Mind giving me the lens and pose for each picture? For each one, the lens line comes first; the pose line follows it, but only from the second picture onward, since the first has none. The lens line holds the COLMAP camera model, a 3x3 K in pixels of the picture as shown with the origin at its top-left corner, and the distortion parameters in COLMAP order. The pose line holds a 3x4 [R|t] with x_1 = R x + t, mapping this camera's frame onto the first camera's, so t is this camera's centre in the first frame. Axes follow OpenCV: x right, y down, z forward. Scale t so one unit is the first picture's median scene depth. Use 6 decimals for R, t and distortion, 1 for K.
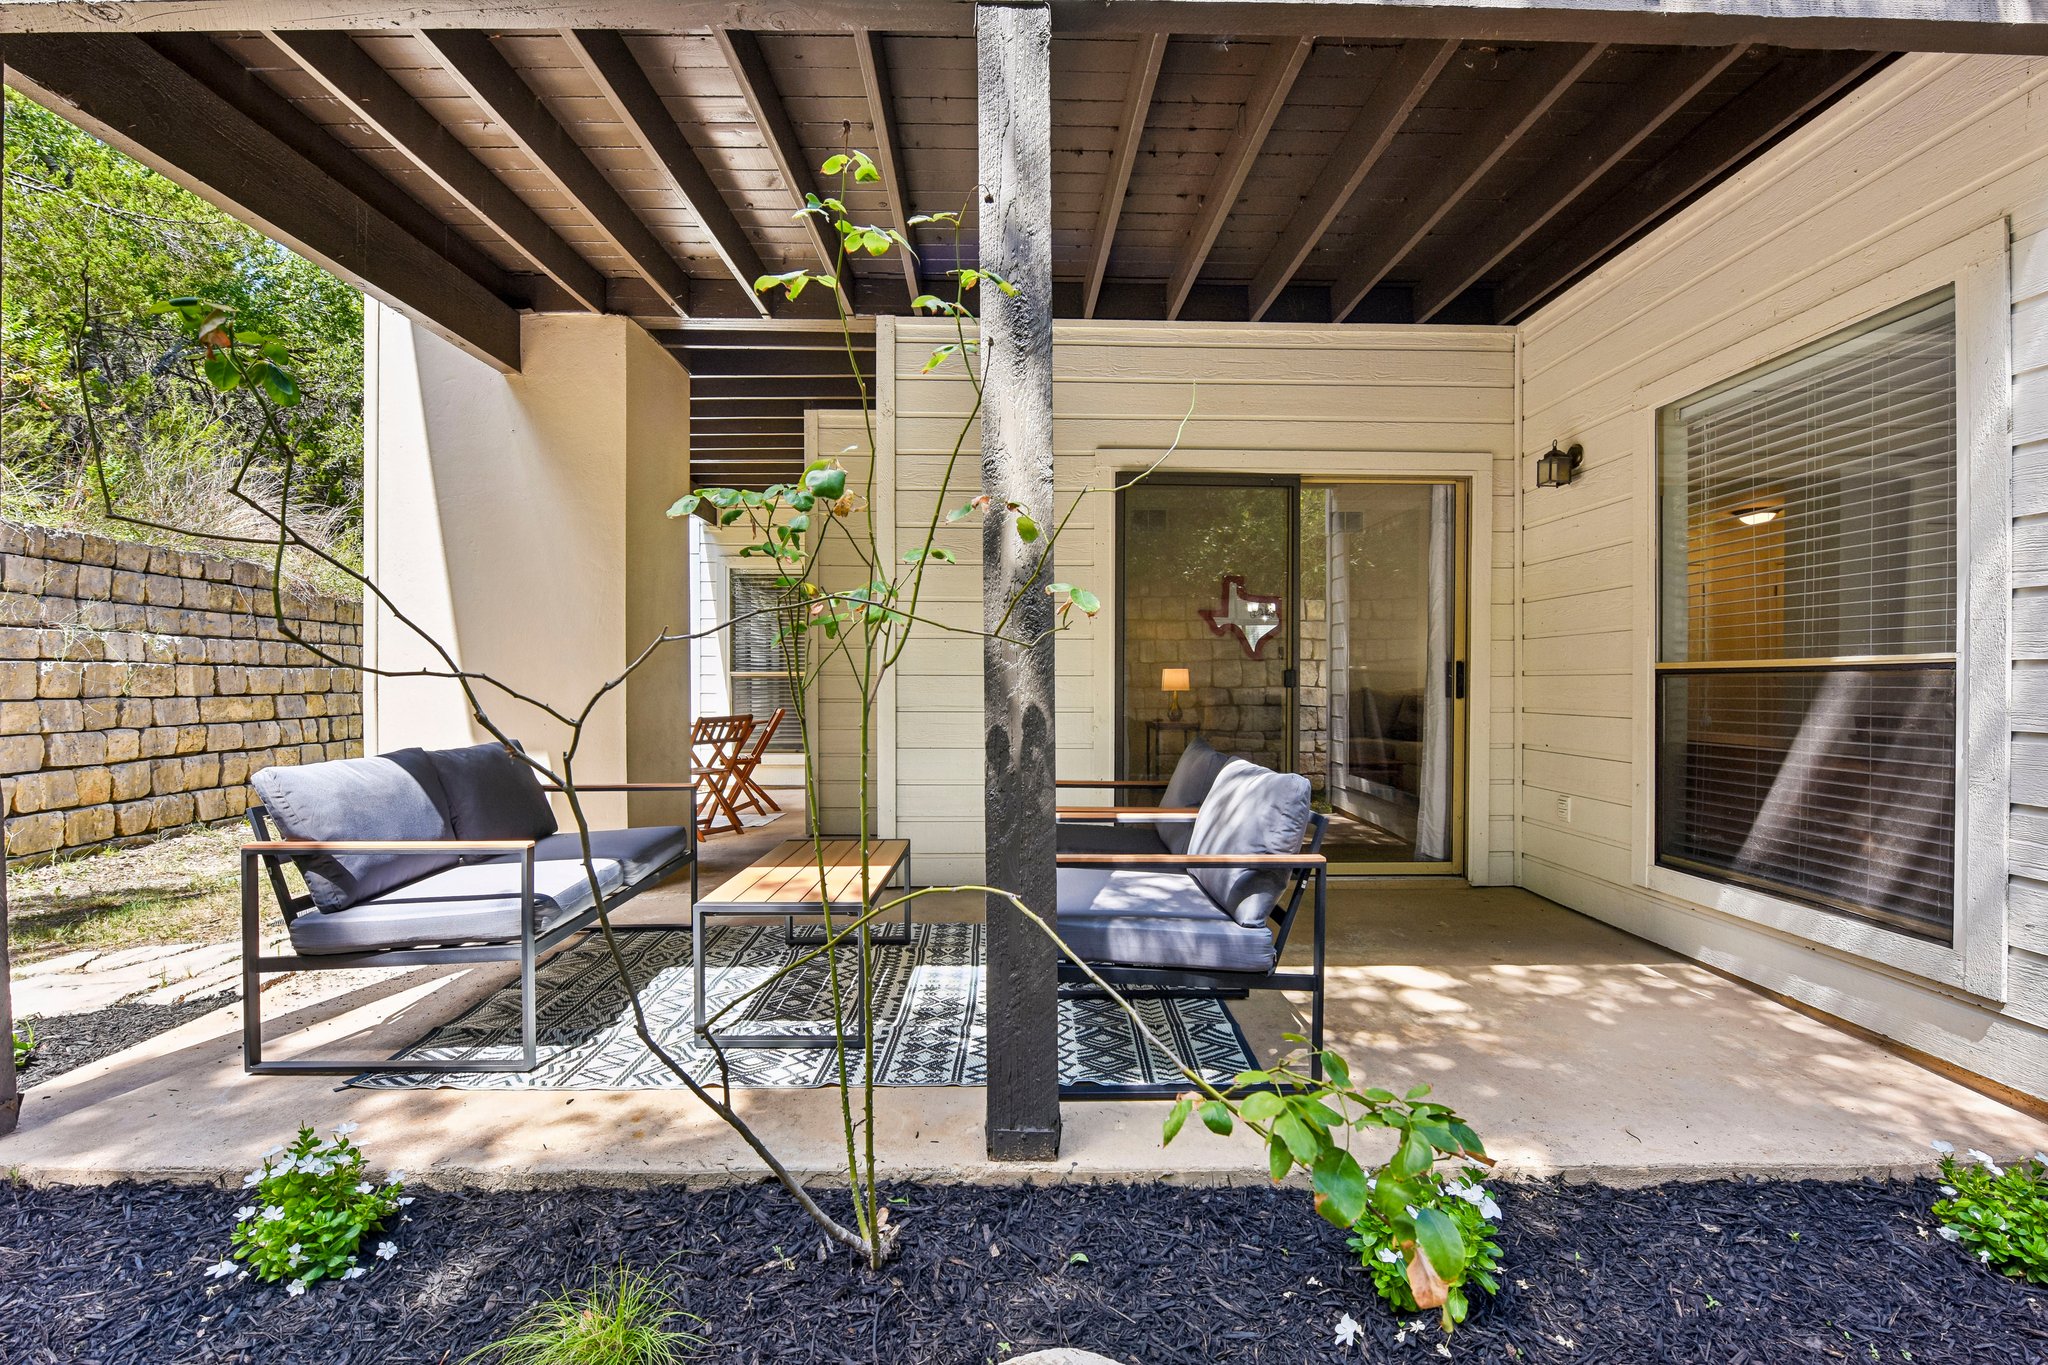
lens RADIAL K [[869.6, 0, 1029.7], [0, 869.6, 686.6], [0, 0, 1]] dist [-0.008645, -0.002583]
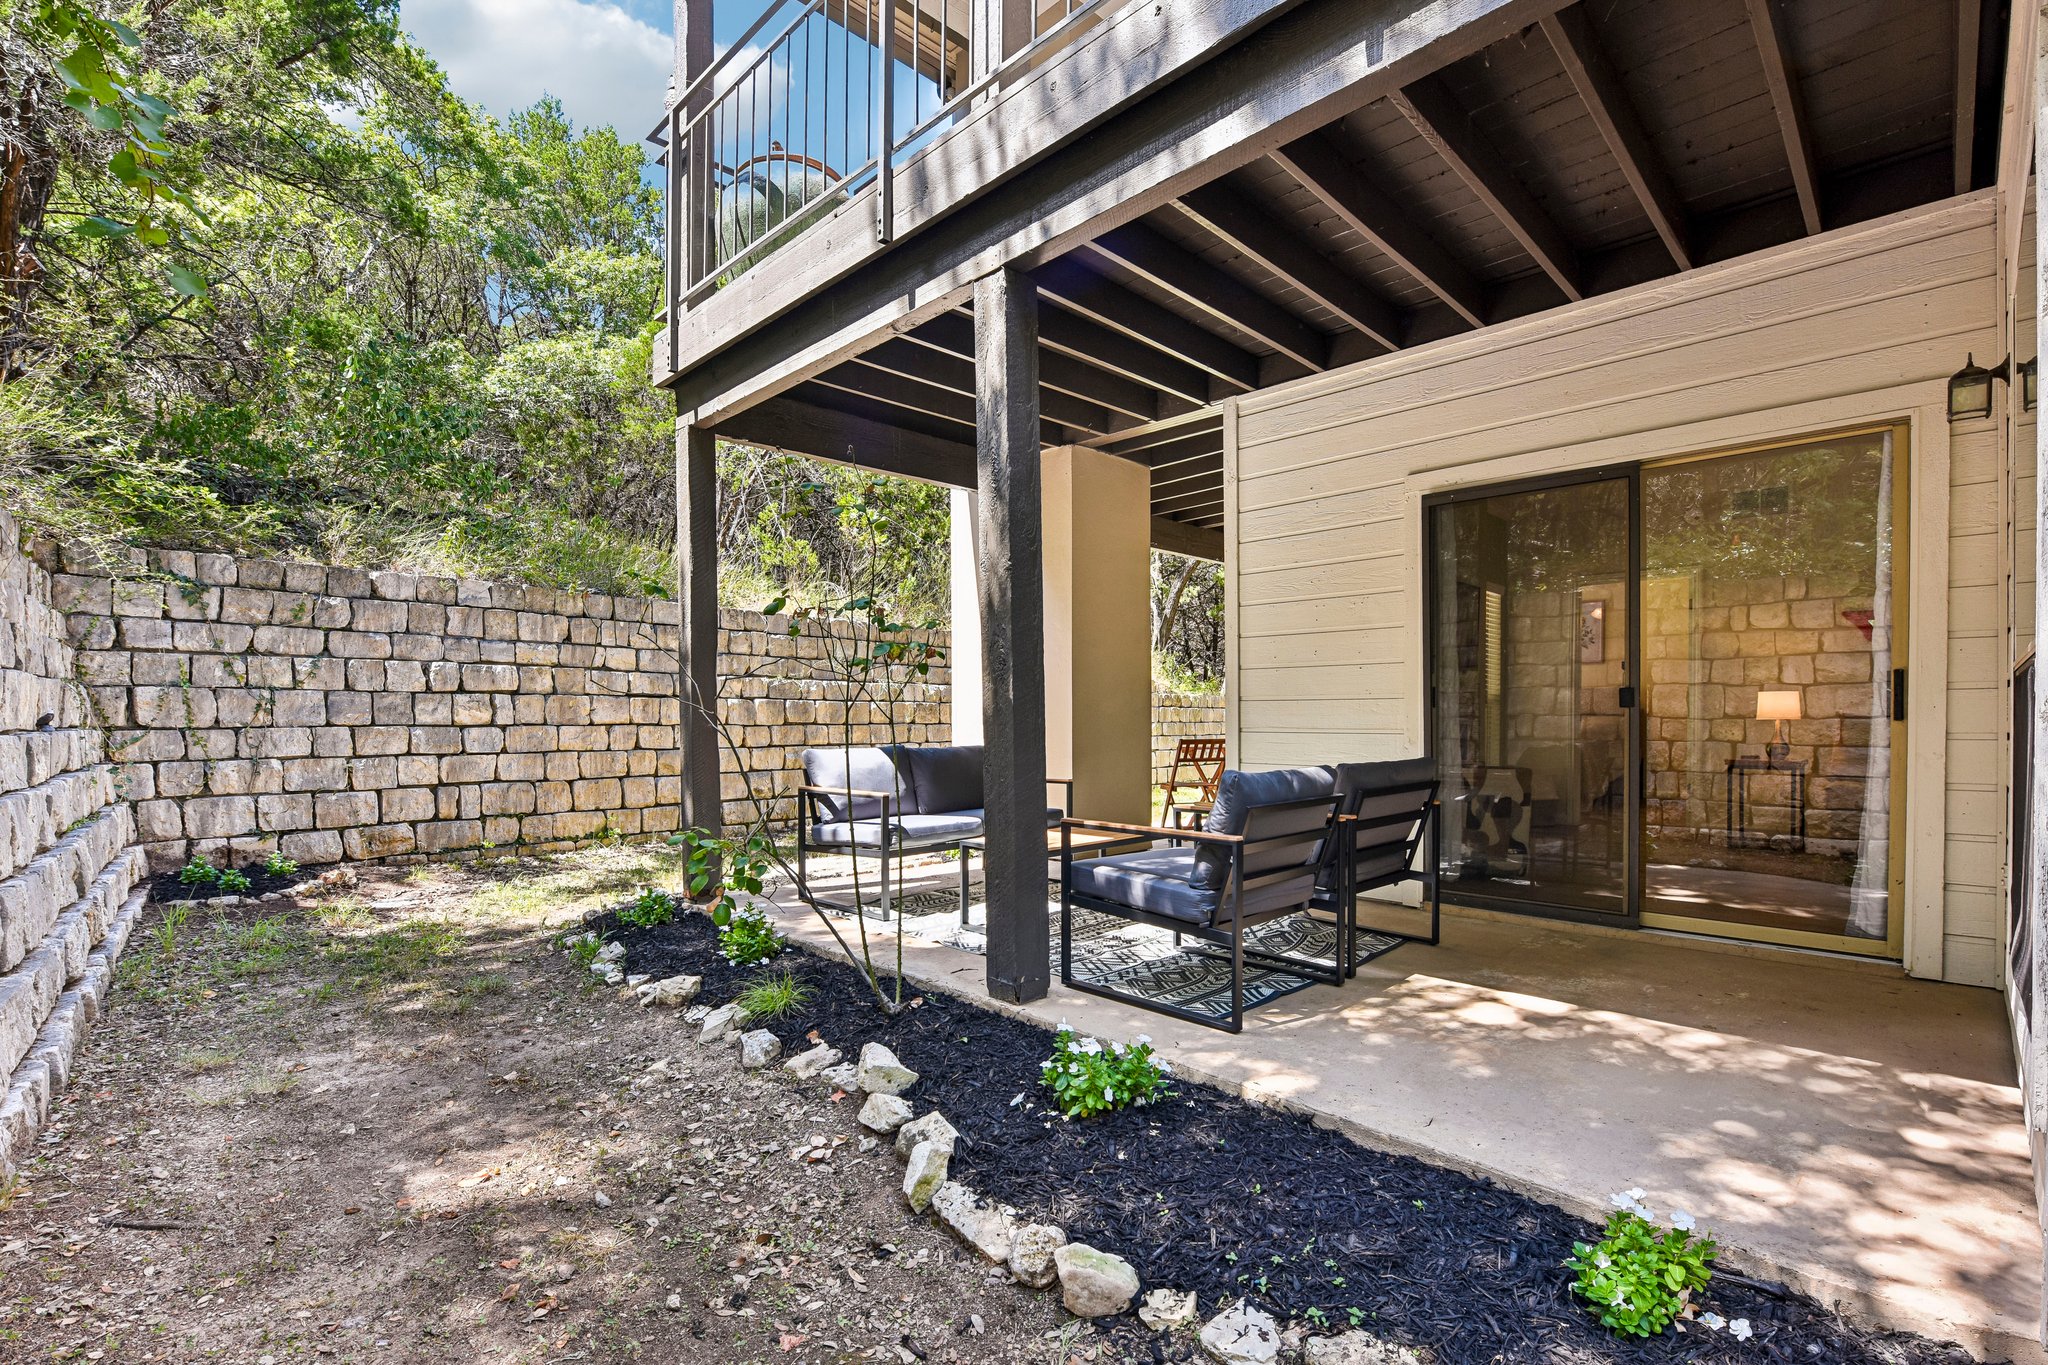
lens RADIAL K [[919.1, 0, 1061.8], [0, 919.1, 722.5], [0, 0, 1]] dist [-0.013972, 0.000109]
pose [[0.704478, 0.000046, -0.709726, 0.554311], [-0.003140, 0.999990, -0.003052, 0.020978], [0.709719, 0.004379, 0.704471, -0.043378]]
